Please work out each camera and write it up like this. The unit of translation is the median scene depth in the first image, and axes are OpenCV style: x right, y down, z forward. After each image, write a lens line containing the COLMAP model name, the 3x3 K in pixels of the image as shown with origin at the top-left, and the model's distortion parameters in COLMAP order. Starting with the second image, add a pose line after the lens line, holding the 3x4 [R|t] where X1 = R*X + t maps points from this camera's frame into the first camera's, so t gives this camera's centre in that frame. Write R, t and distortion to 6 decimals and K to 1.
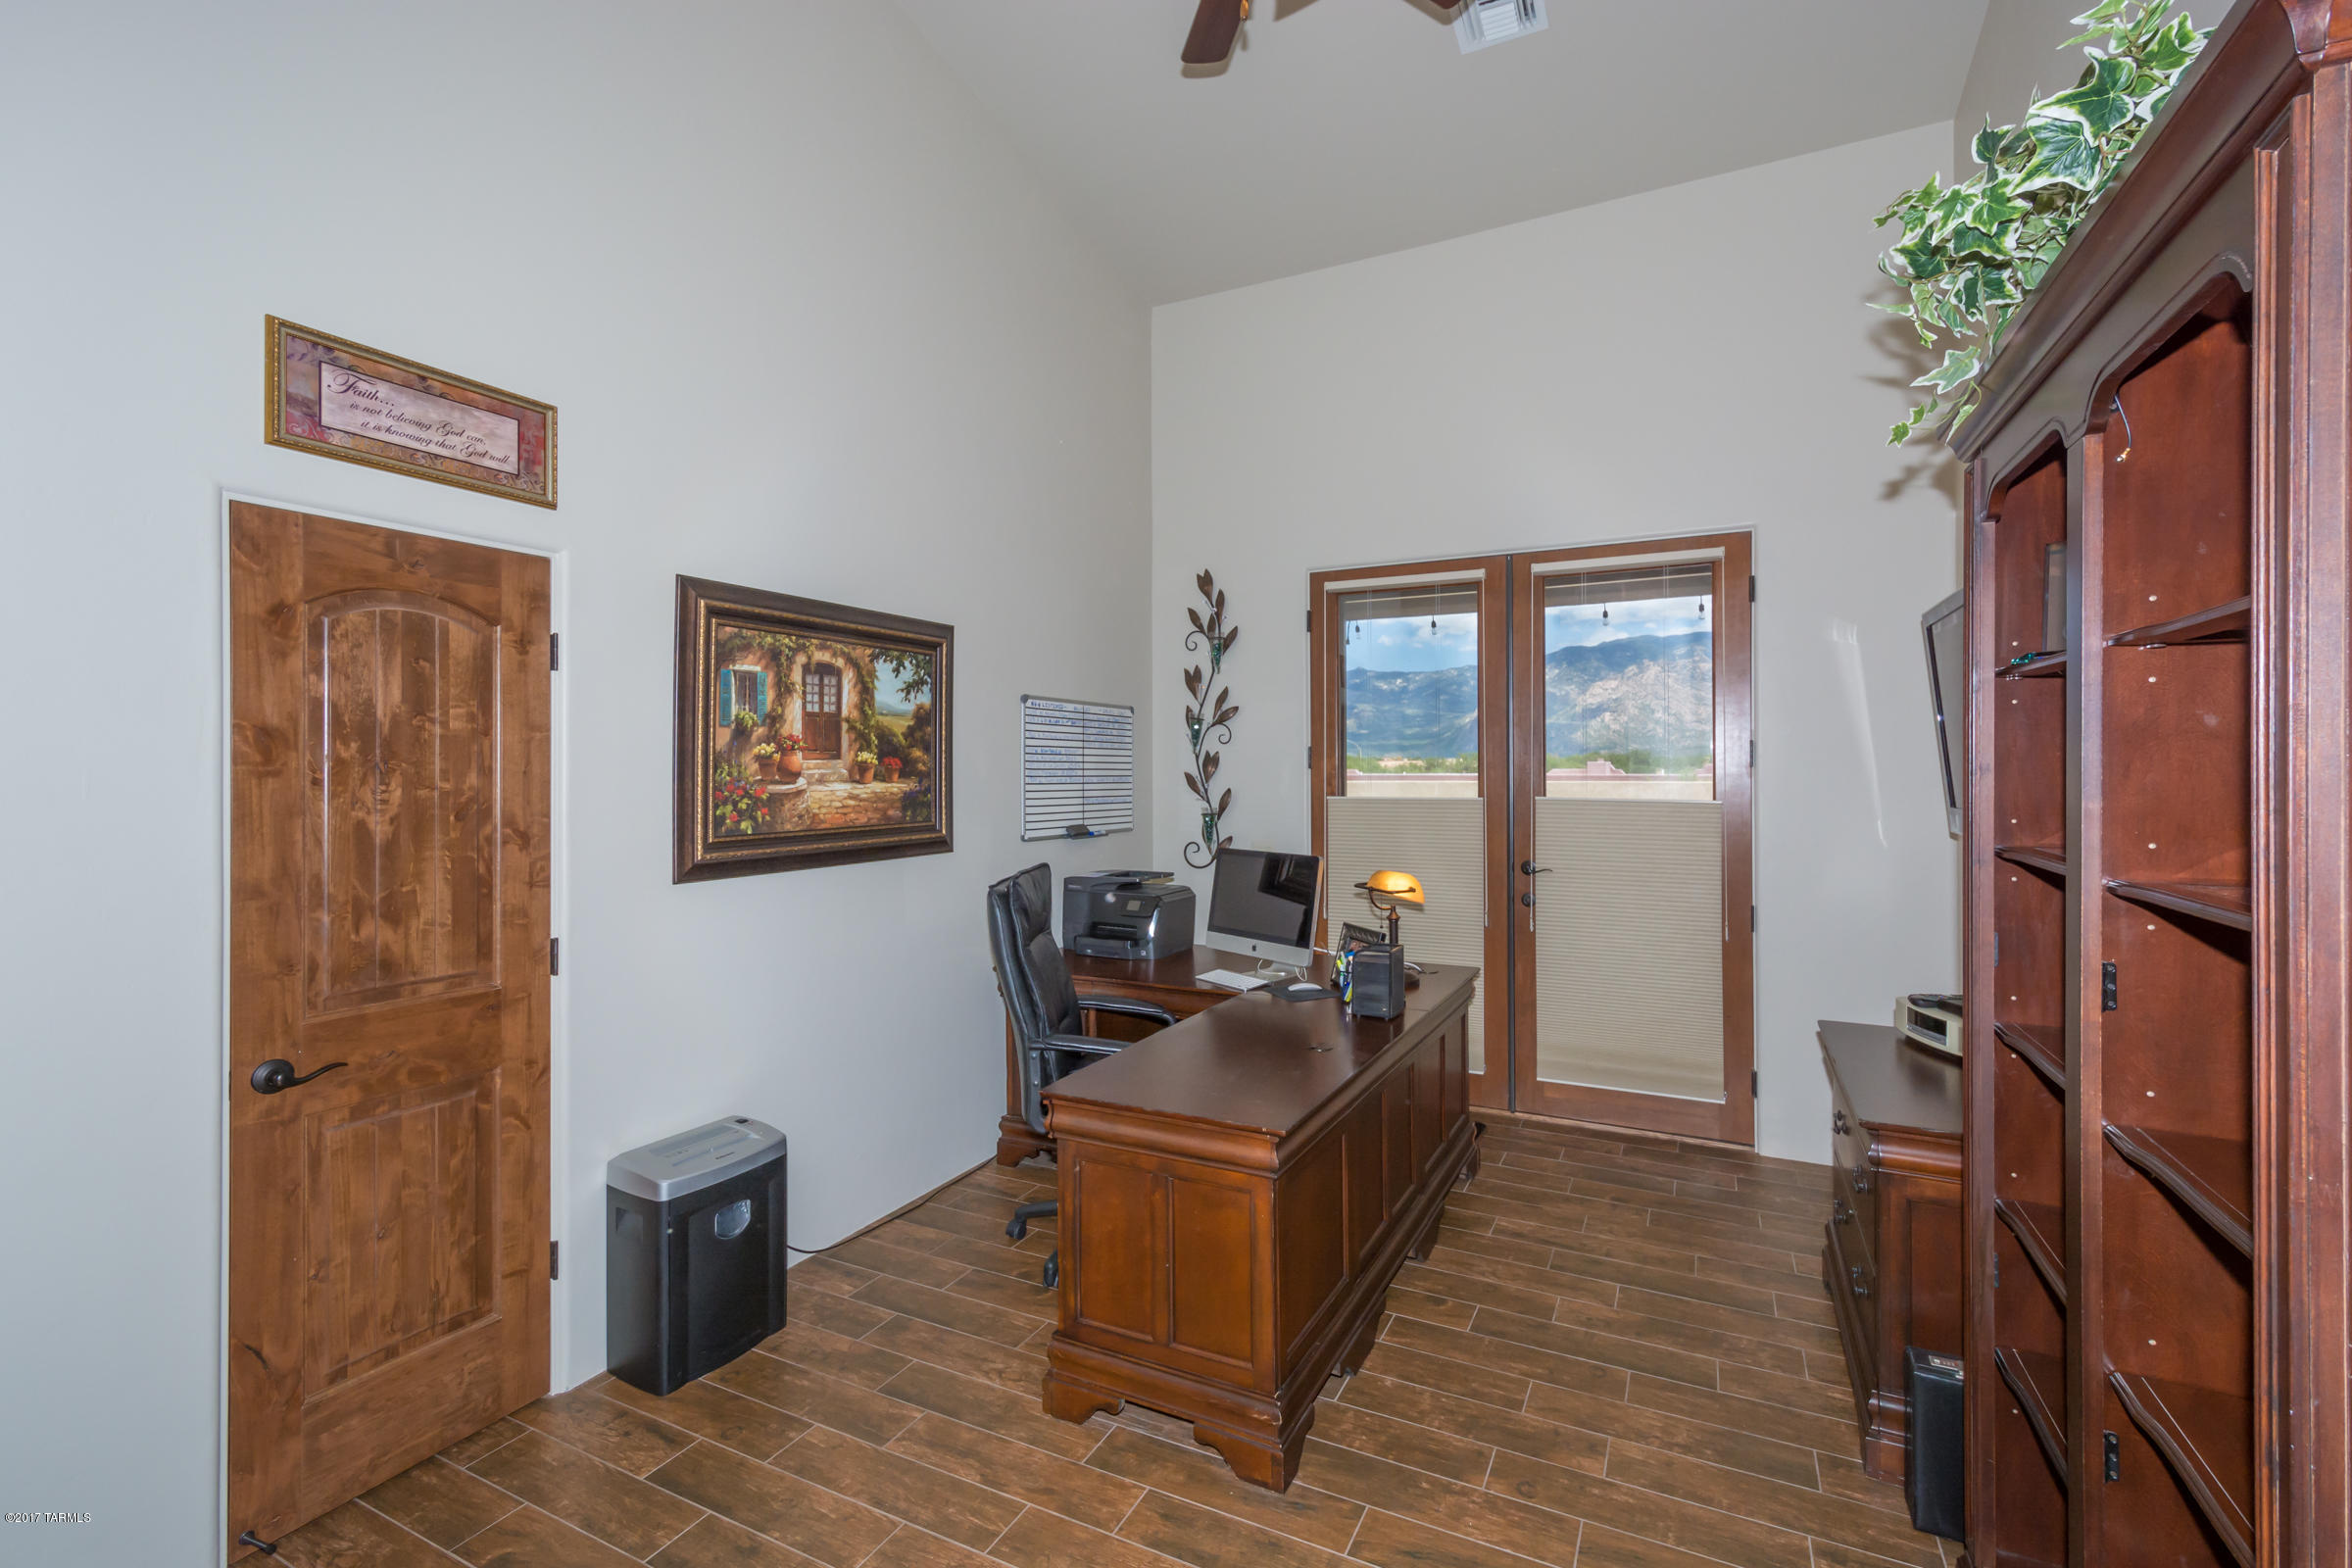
lens RADIAL K [[1018.3, 0, 1199.4], [0, 1018.3, 791.1], [0, 0, 1]] dist [0.000166, -0.000259]
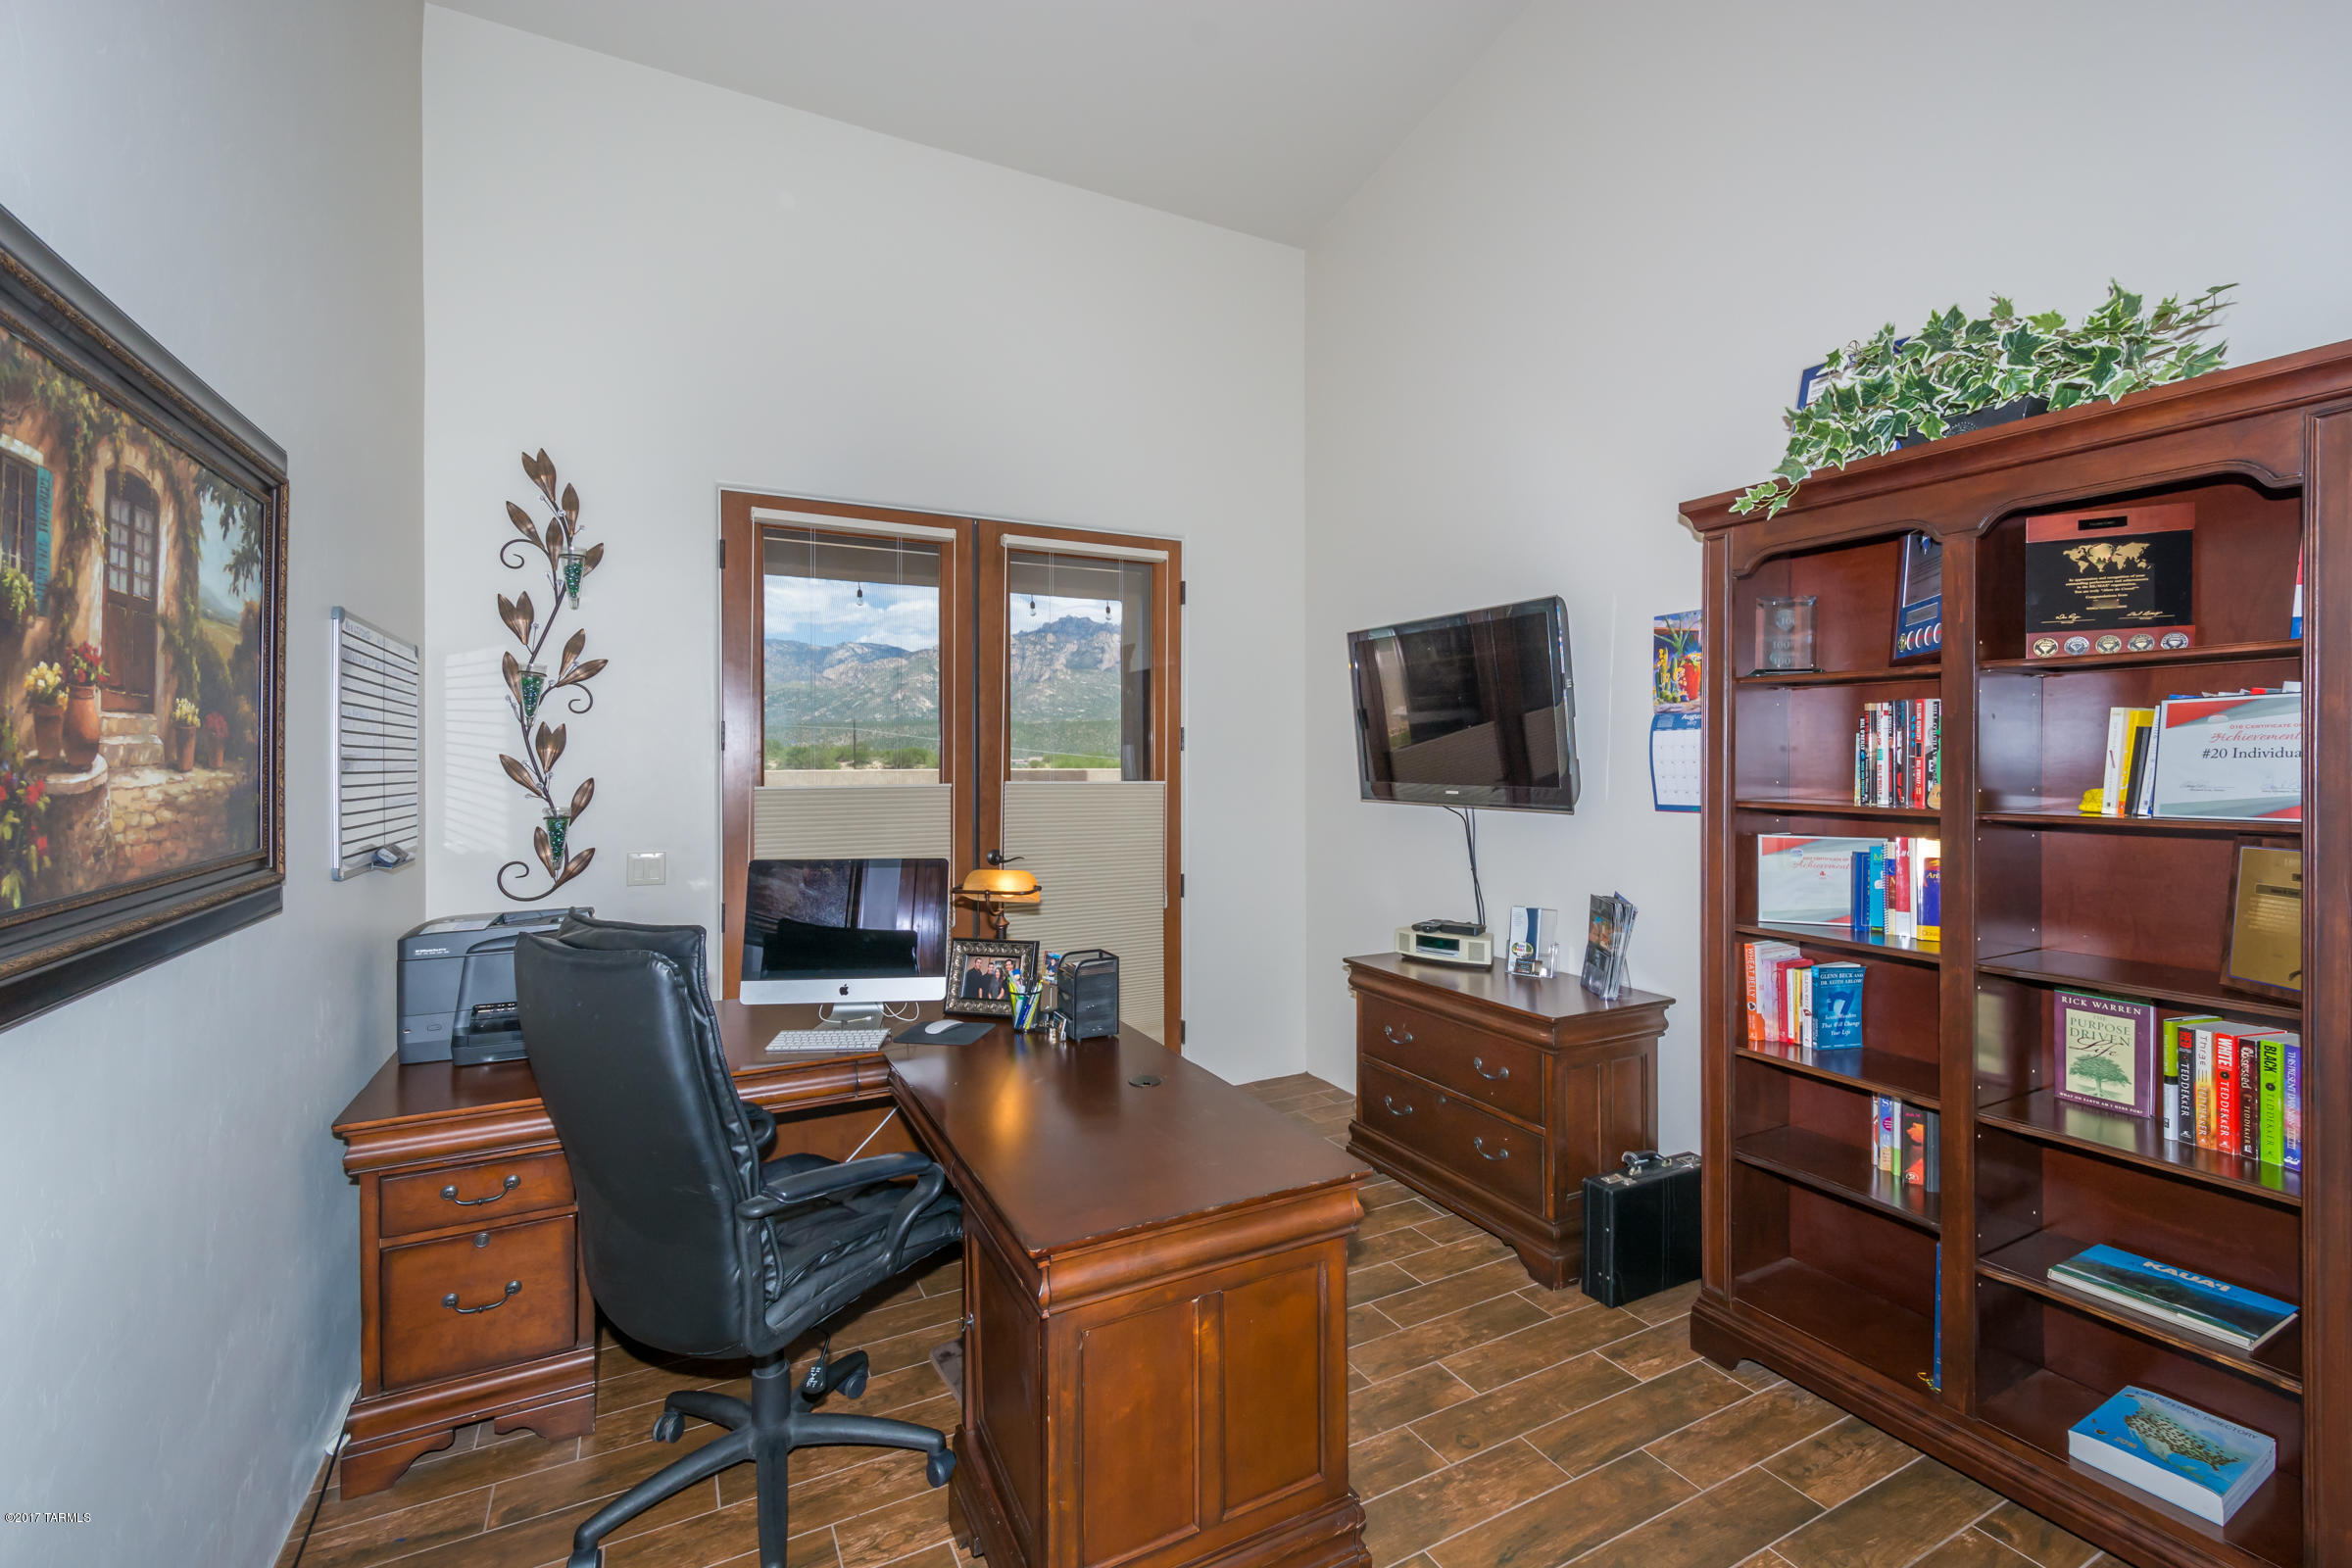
lens RADIAL K [[1028.3, 0, 1198.5], [0, 1028.3, 767.6], [0, 0, 1]] dist [0.016712, -0.000072]
pose [[0.575419, -0.006382, 0.817834, -0.442336], [0.017427, 0.999838, -0.004459, 0.000766], [-0.817673, 0.016819, 0.575437, 0.386613]]
